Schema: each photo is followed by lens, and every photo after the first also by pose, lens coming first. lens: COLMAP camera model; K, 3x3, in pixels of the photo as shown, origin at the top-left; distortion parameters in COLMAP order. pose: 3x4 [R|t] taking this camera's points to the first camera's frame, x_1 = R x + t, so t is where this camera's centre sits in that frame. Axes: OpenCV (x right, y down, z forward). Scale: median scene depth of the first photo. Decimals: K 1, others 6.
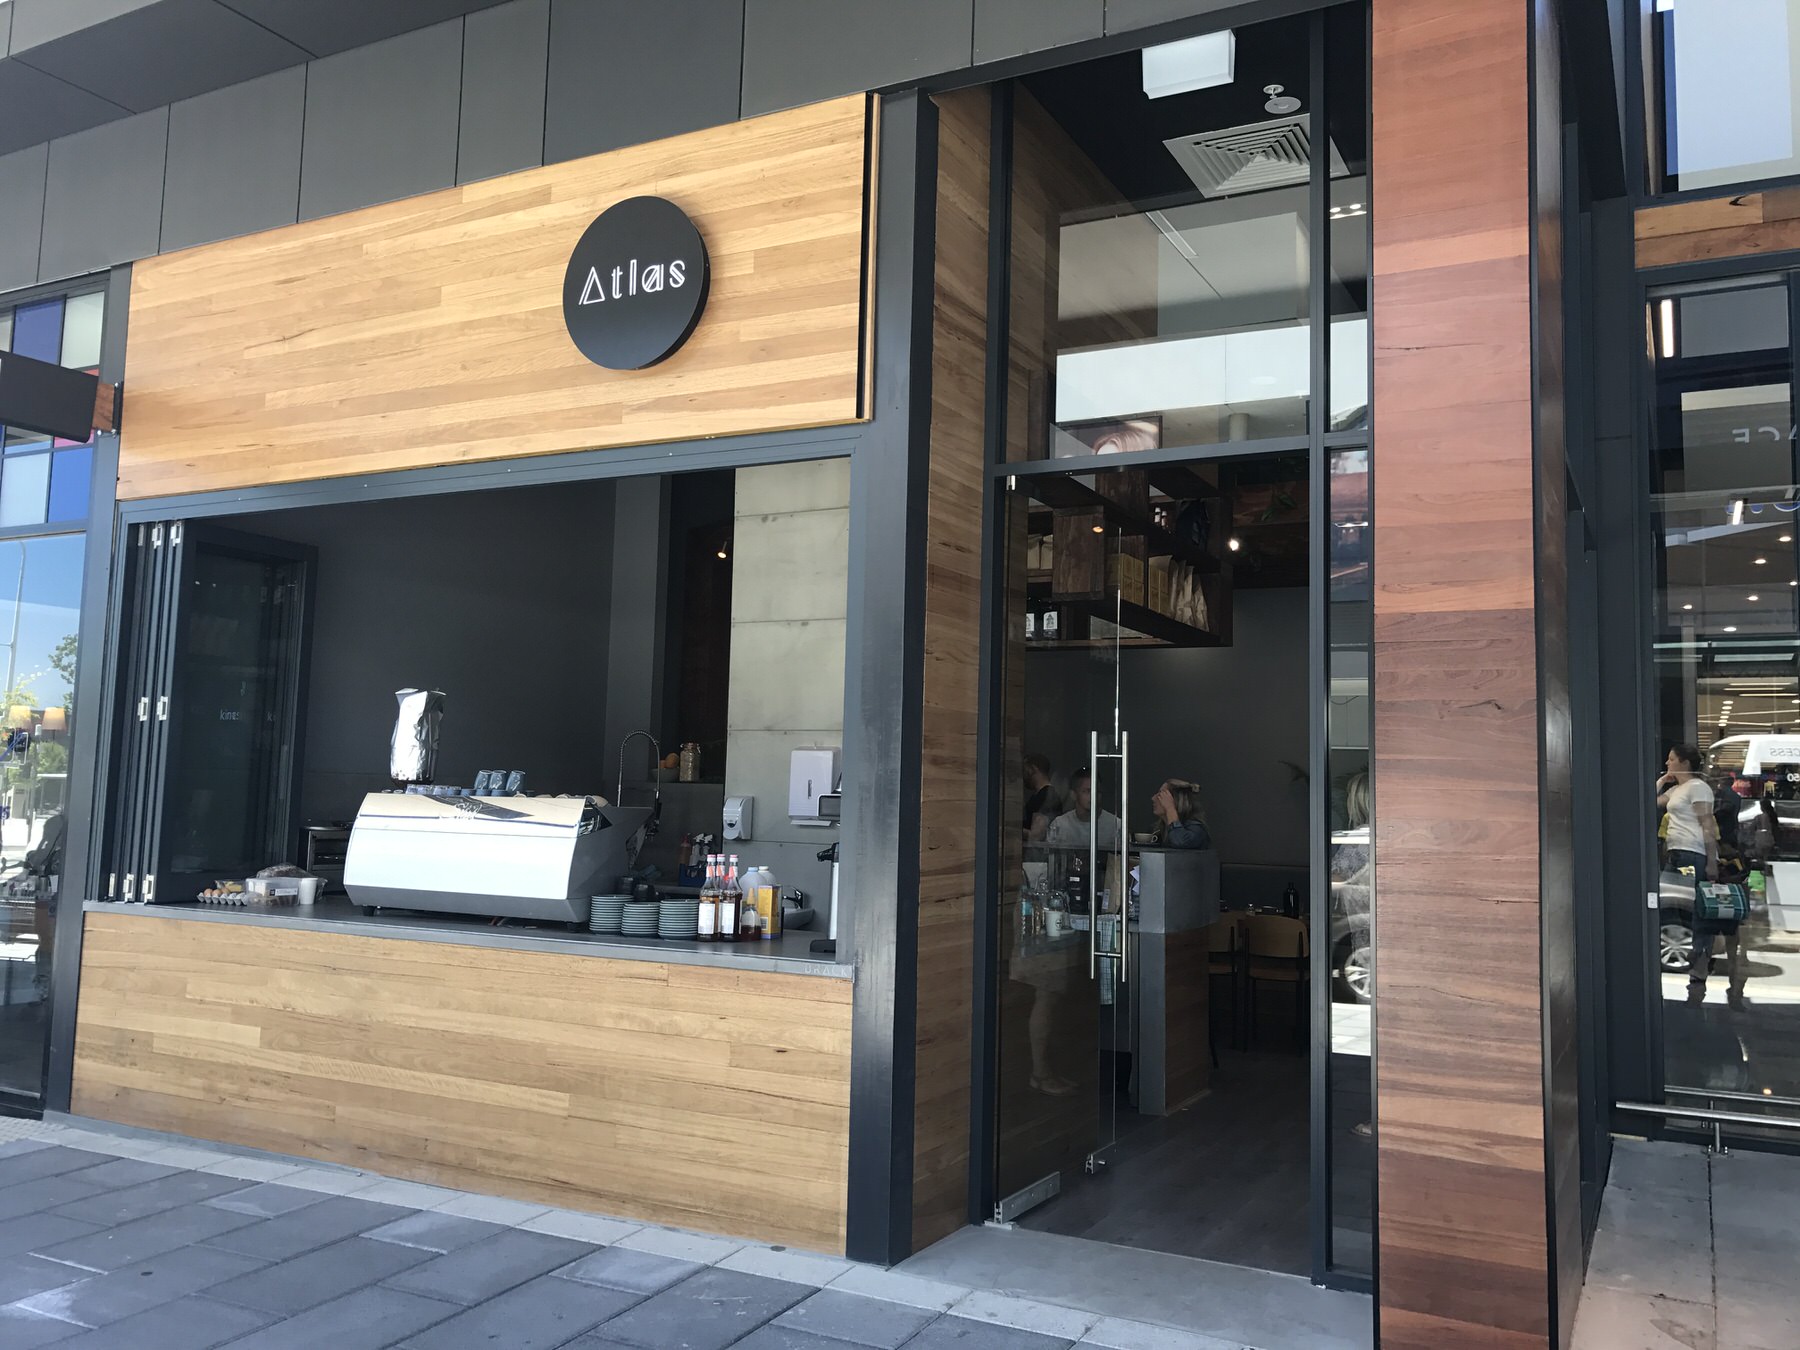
lens RADIAL K [[1467.2, 0, 905.1], [0, 1467.2, 642.2], [0, 0, 1]] dist [0.059163, -0.093931]
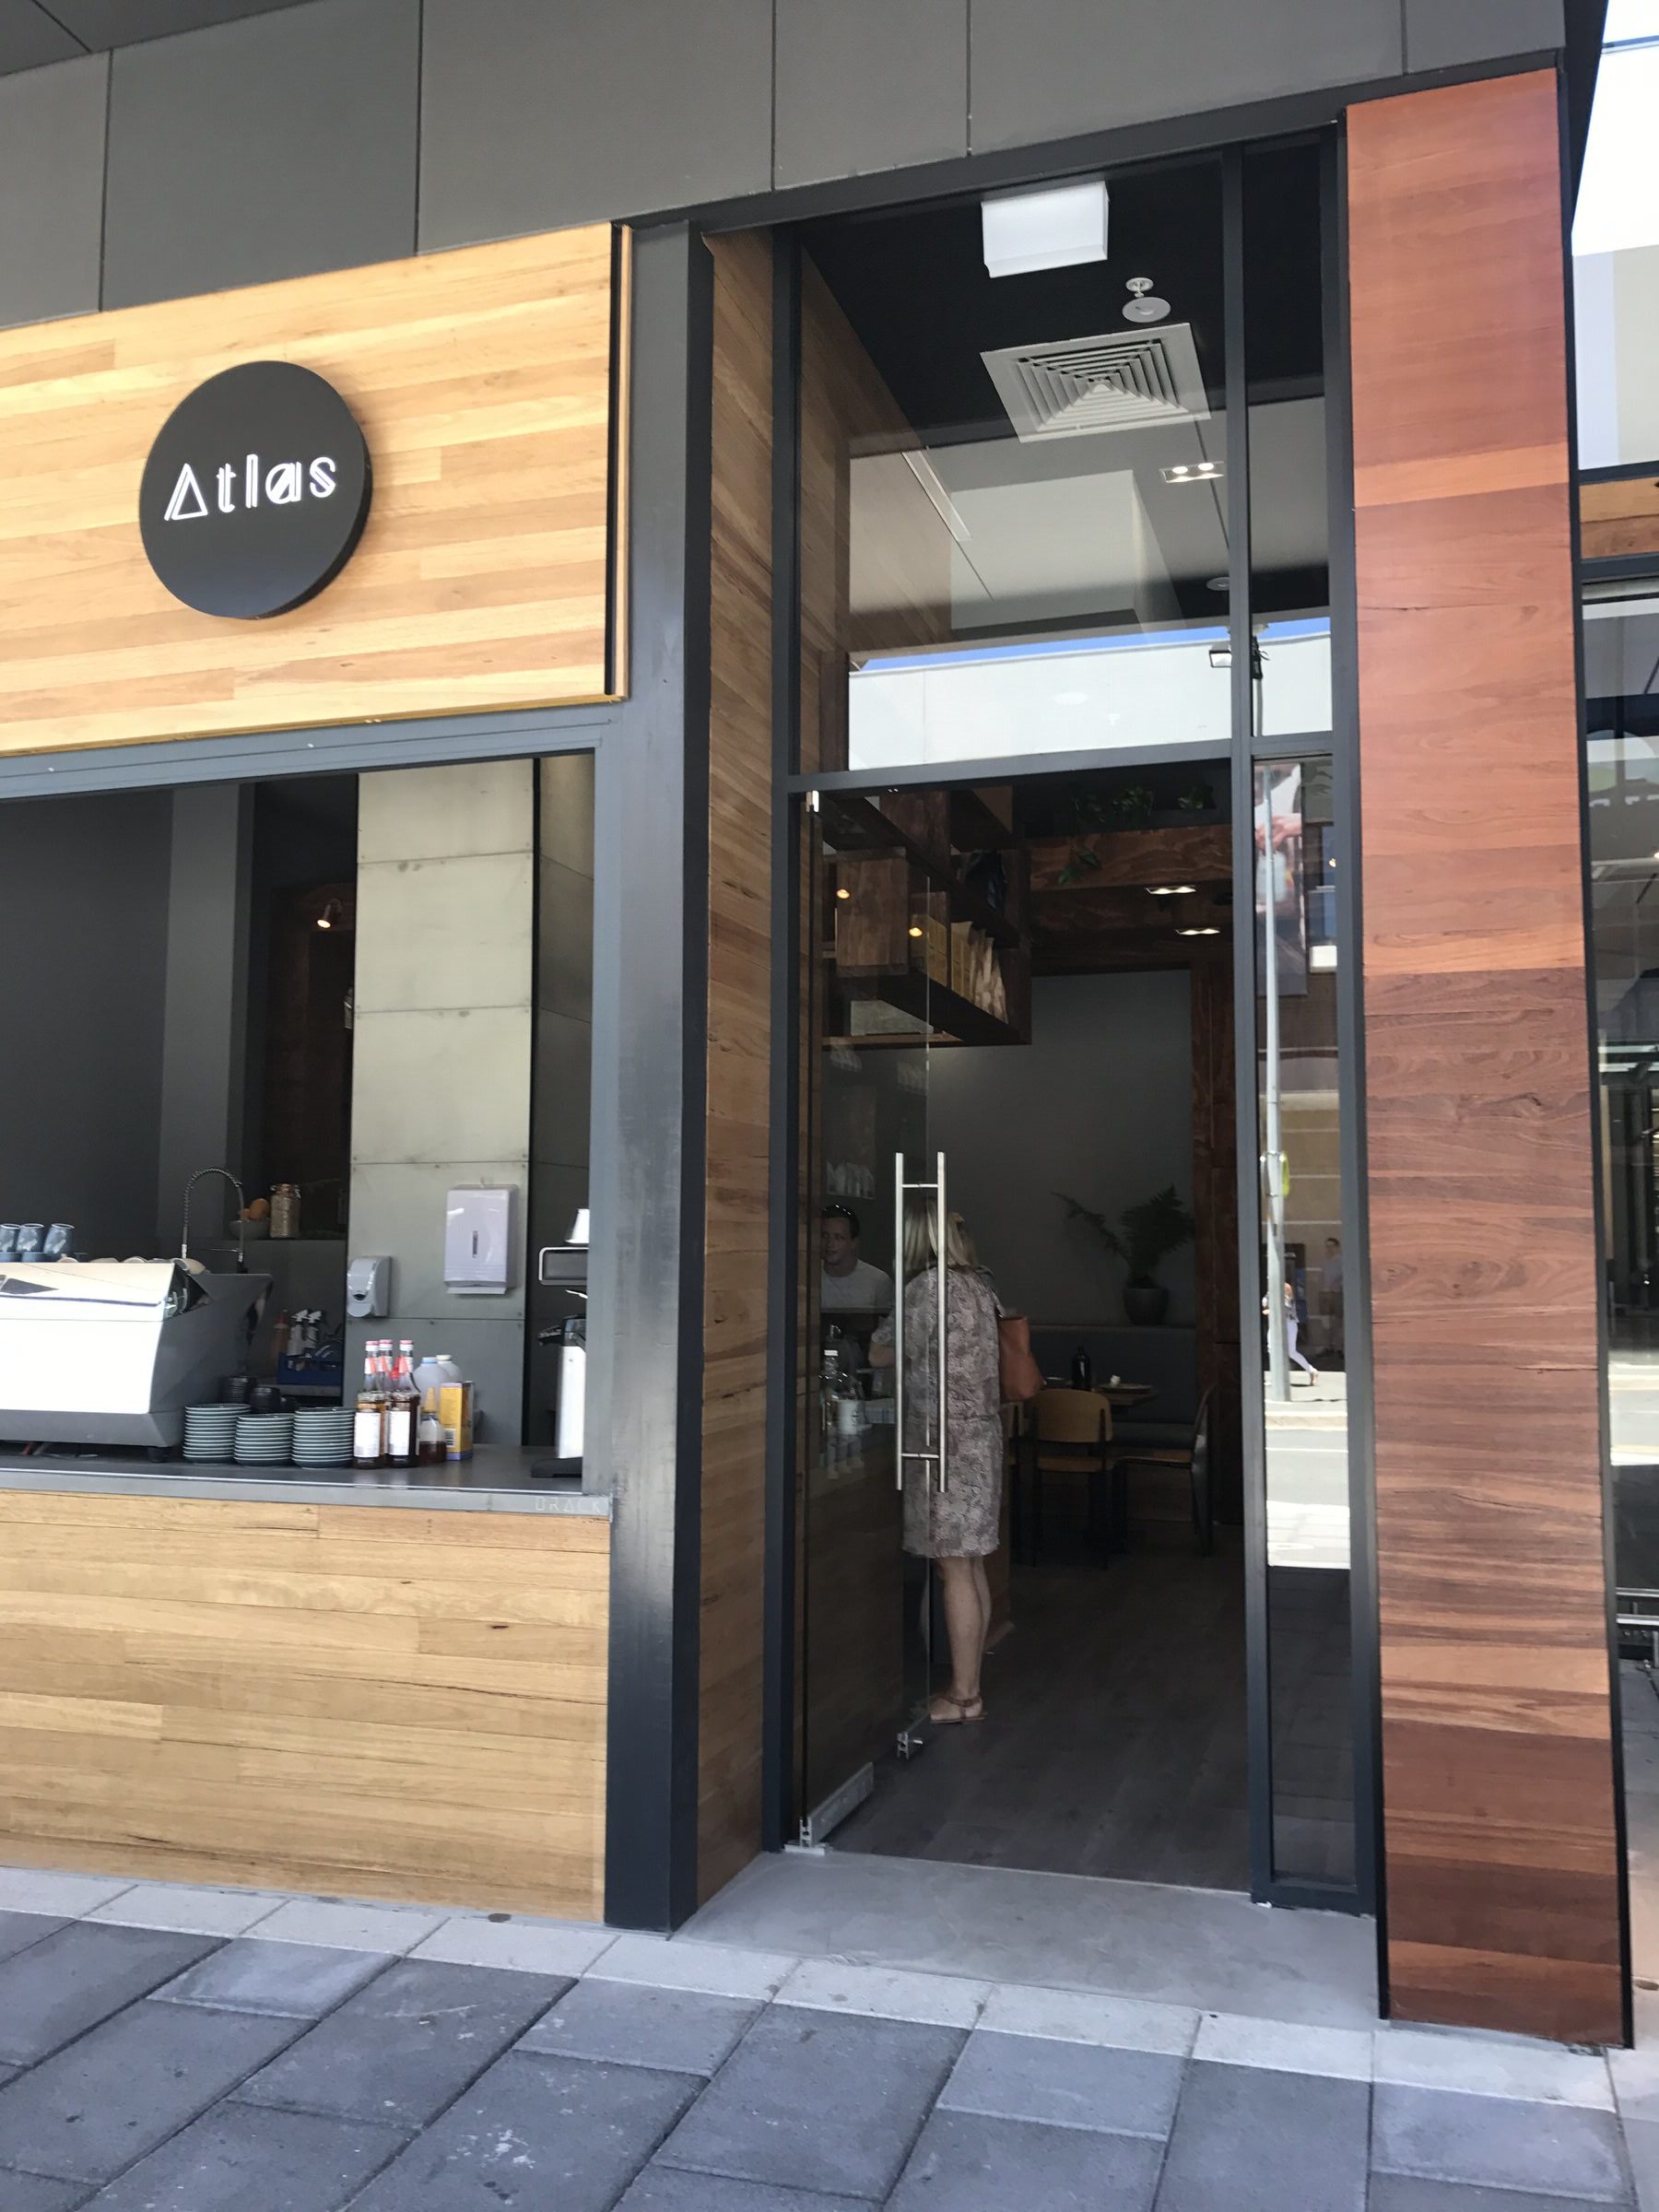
lens RADIAL K [[1807.8, 0, 830.4], [0, 1807.8, 1074.7], [0, 0, 1]] dist [-0.007546, 0.057148]
pose [[0.983234, -0.005772, 0.182258, -0.080714], [0.004452, 0.999961, 0.007653, 0.017109], [-0.182295, -0.006713, 0.983221, 0.149385]]
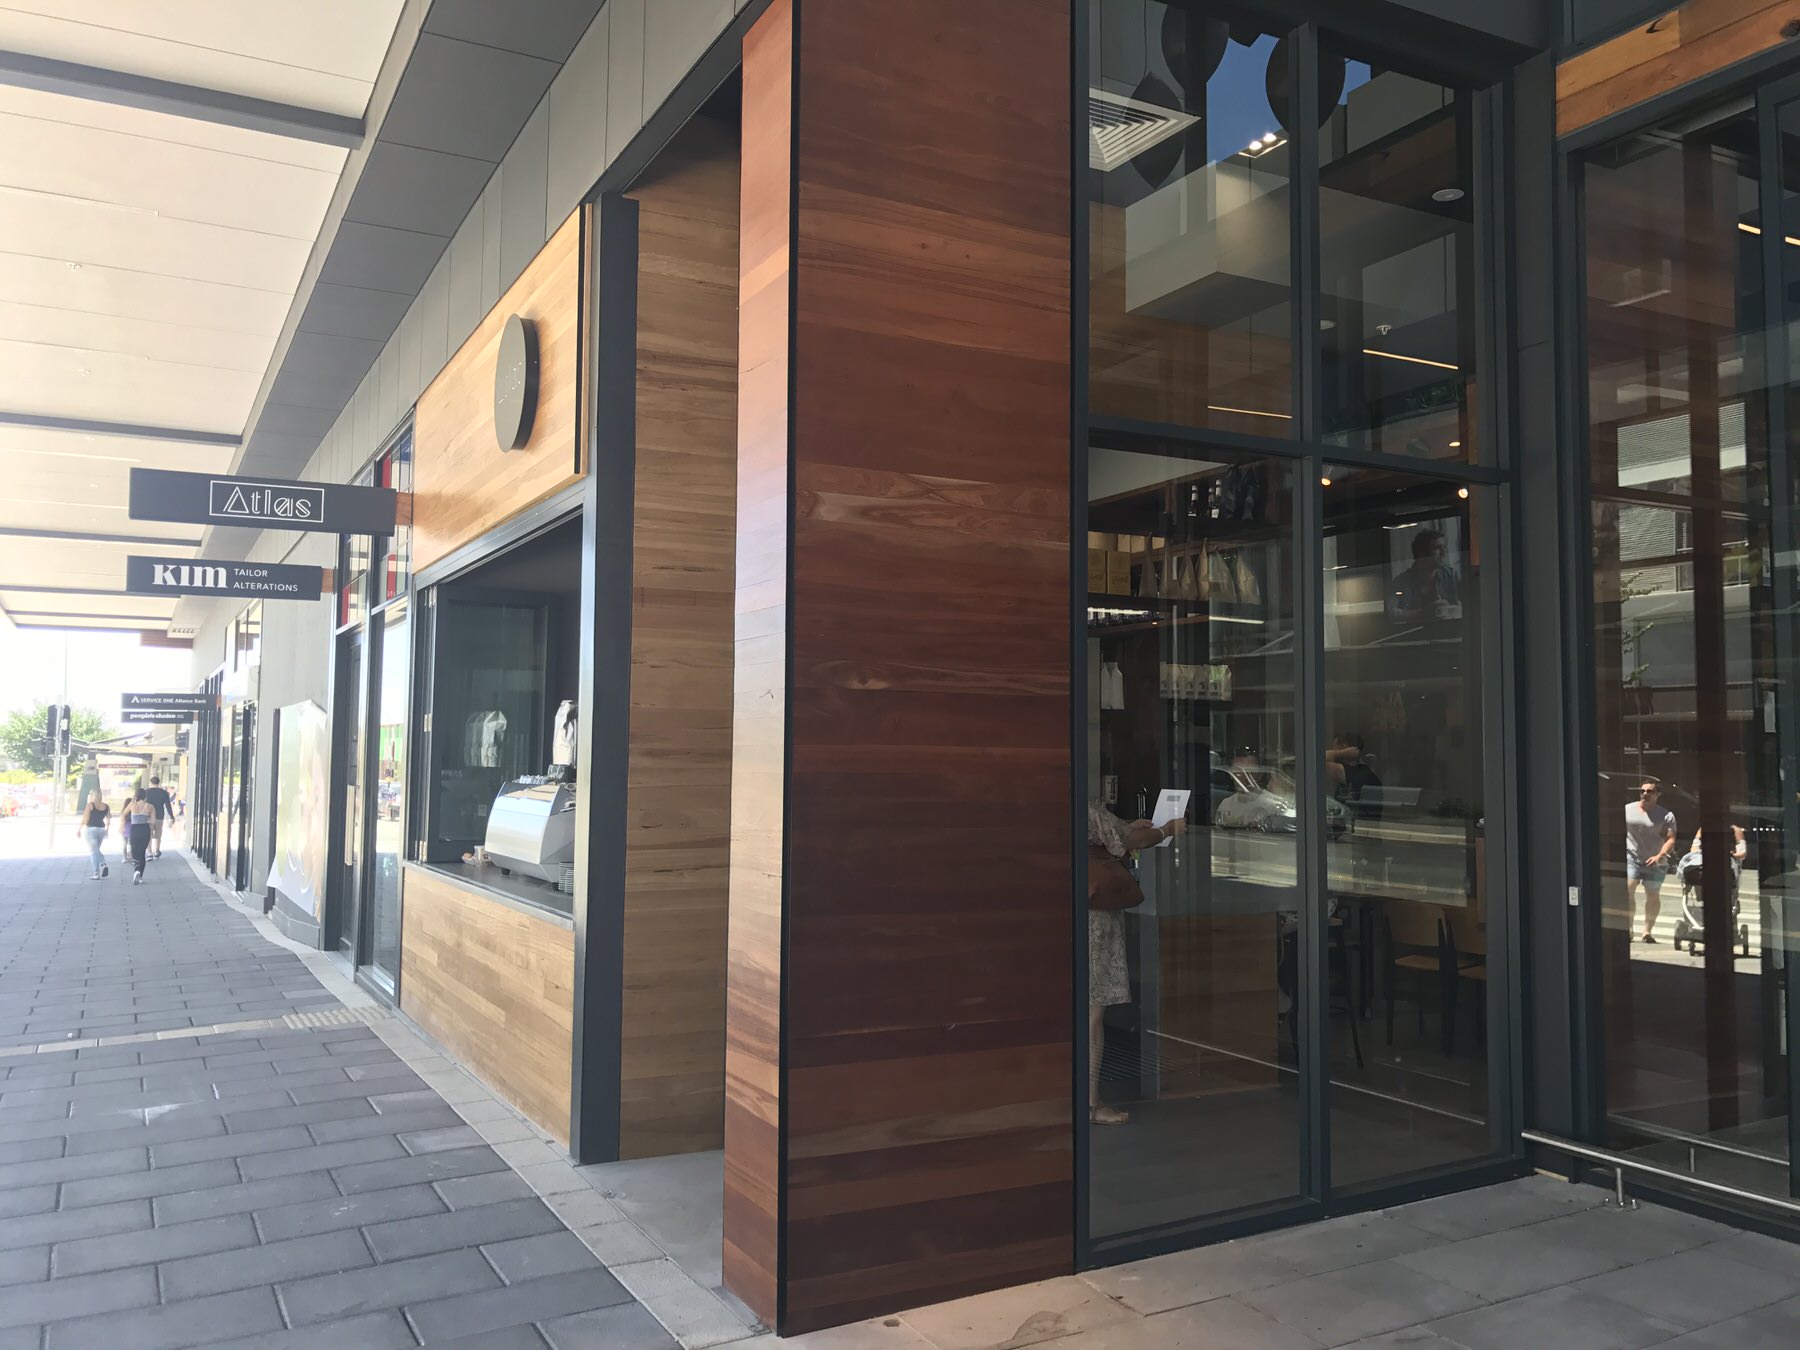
lens RADIAL K [[1467.2, 0, 905.1], [0, 1467.2, 642.2], [0, 0, 1]] dist [0.059163, -0.093931]
pose [[0.825212, -0.061714, -0.561441, 0.856048], [0.069991, 0.997525, -0.006777, 0.013771], [0.560469, -0.033703, 0.827489, 0.131560]]
